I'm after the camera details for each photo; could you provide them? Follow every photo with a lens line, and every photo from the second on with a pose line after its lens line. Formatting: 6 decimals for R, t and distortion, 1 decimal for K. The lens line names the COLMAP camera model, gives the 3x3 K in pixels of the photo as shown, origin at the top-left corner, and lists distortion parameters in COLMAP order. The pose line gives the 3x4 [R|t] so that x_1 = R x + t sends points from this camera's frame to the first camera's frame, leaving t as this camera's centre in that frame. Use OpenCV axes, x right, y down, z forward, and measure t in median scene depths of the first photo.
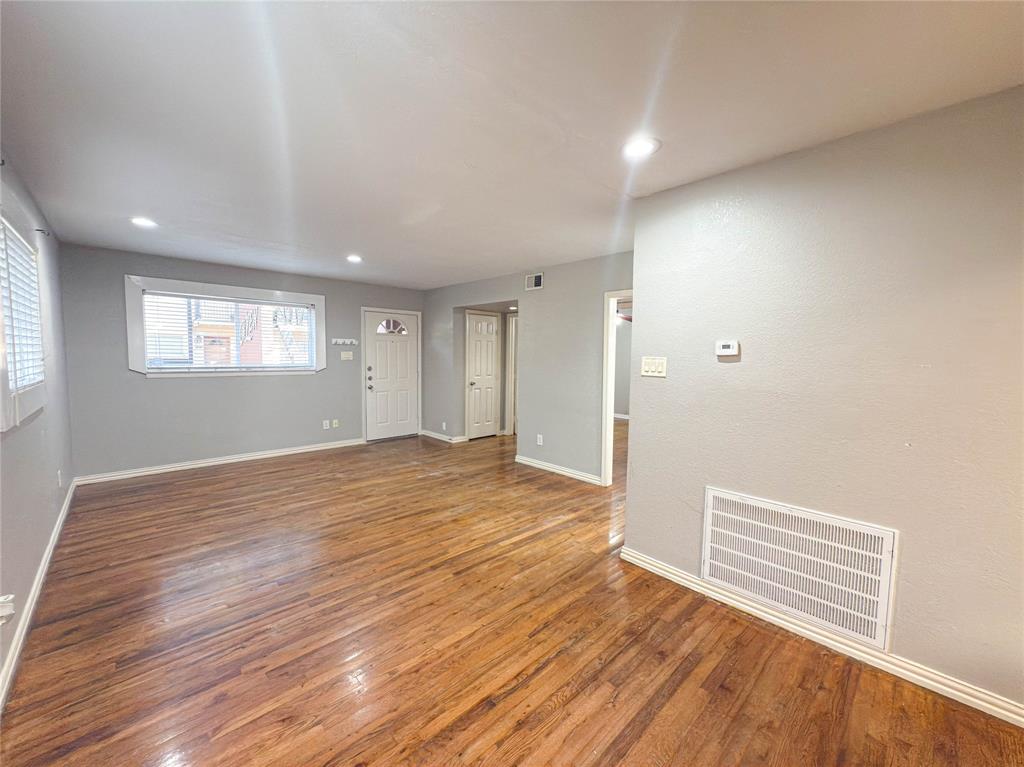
lens RADIAL K [[407.9, 0, 512.5], [0, 407.9, 382.2], [0, 0, 1]] dist [0.001273, 0.000023]
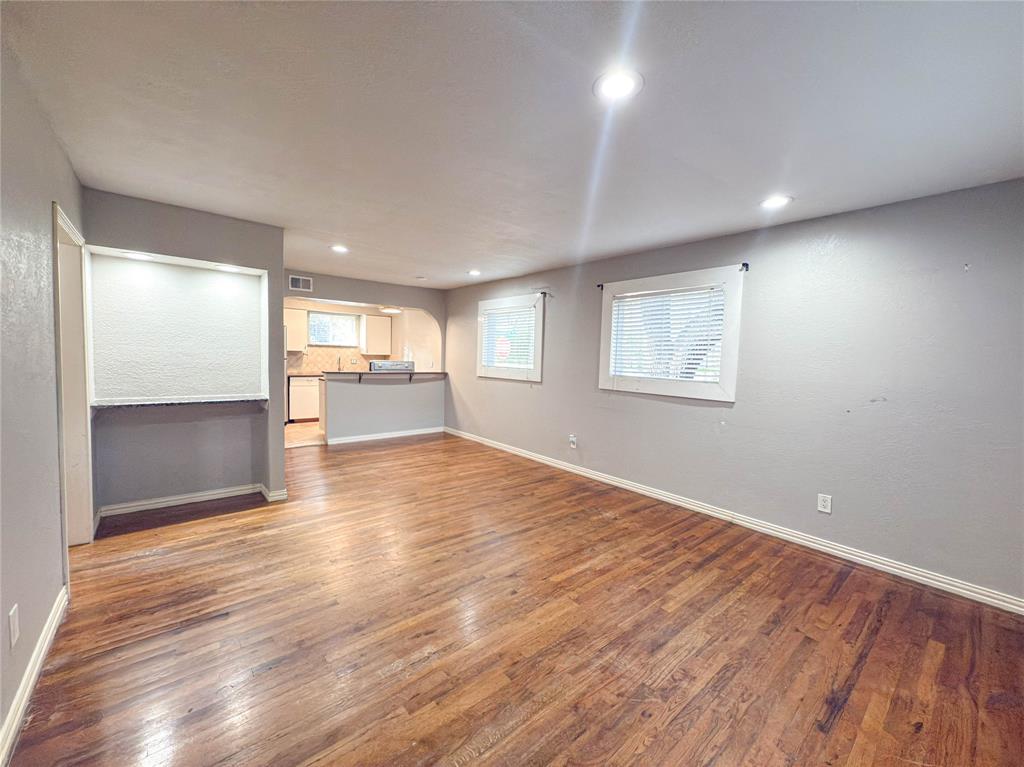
lens RADIAL K [[407.9, 0, 513.8], [0, 407.9, 381.7], [0, 0, 1]] dist [0.001273, 0.000023]
pose [[-0.997190, -0.047754, 0.057727, -0.351911], [-0.040075, 0.991022, 0.127549, -0.095384], [-0.063300, 0.124877, -0.990151, 1.487800]]
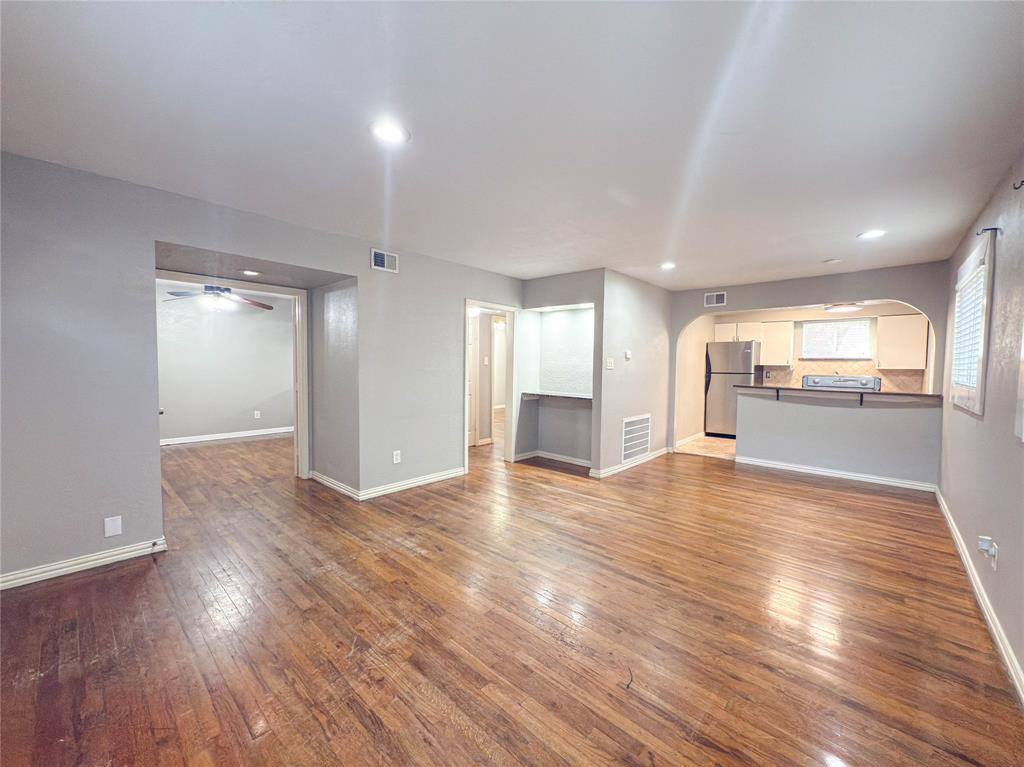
lens RADIAL K [[407.9, 0, 511.1], [0, 407.9, 382.2], [0, 0, 1]] dist [0.001273, 0.000023]
pose [[-0.066620, -0.063886, 0.995731, -0.908077], [0.049986, 0.996481, 0.067279, -0.062735], [-0.996526, 0.054255, -0.063192, 0.974495]]
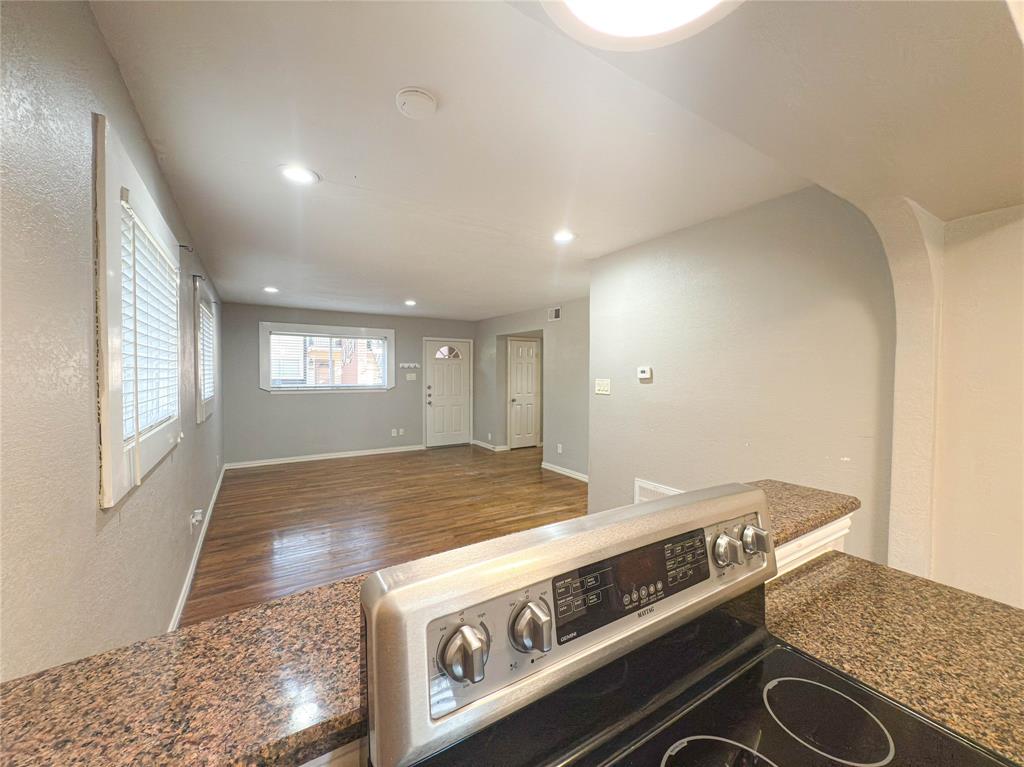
lens RADIAL K [[407.9, 0, 512.5], [0, 407.9, 383.0], [0, 0, 1]] dist [0.001273, 0.000023]
pose [[0.979650, -0.002776, -0.200695, 0.202335], [-0.005636, 0.999130, -0.041326, 0.004005], [0.200635, 0.041616, 0.978782, -0.208818]]
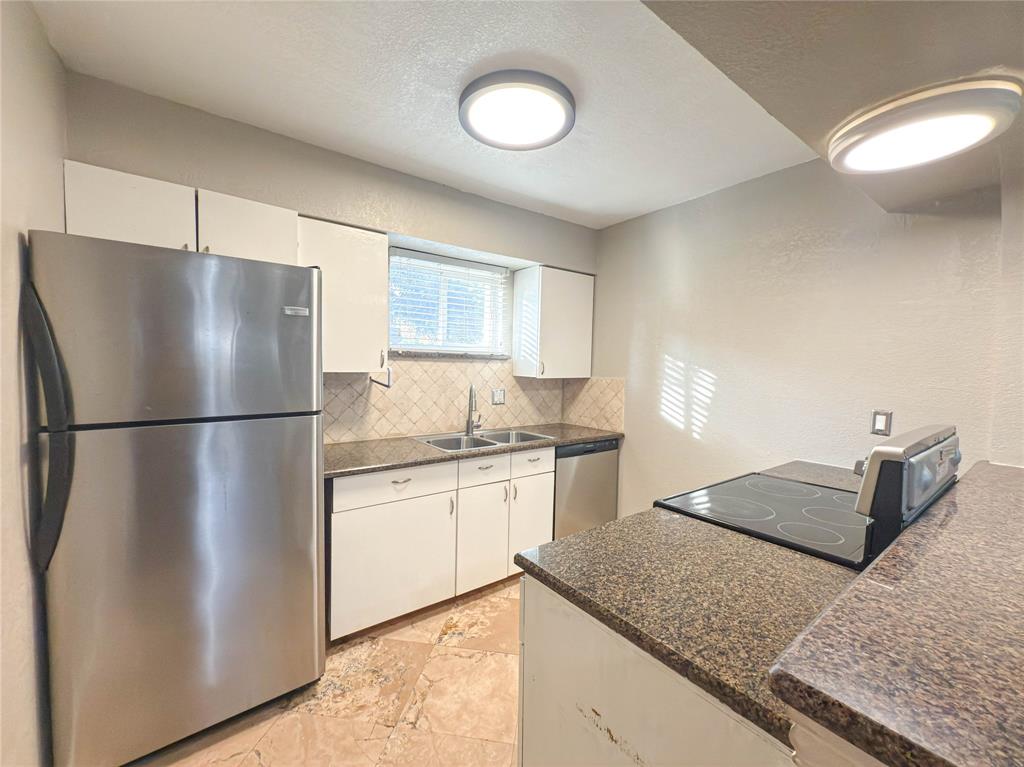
lens RADIAL K [[407.9, 0, 510.0], [0, 407.9, 381.1], [0, 0, 1]] dist [0.001273, 0.000023]
pose [[-0.990835, -0.034297, 0.130652, 0.445509], [-0.020927, 0.994527, 0.102365, -0.009639], [-0.133447, 0.098693, -0.986130, 0.242294]]
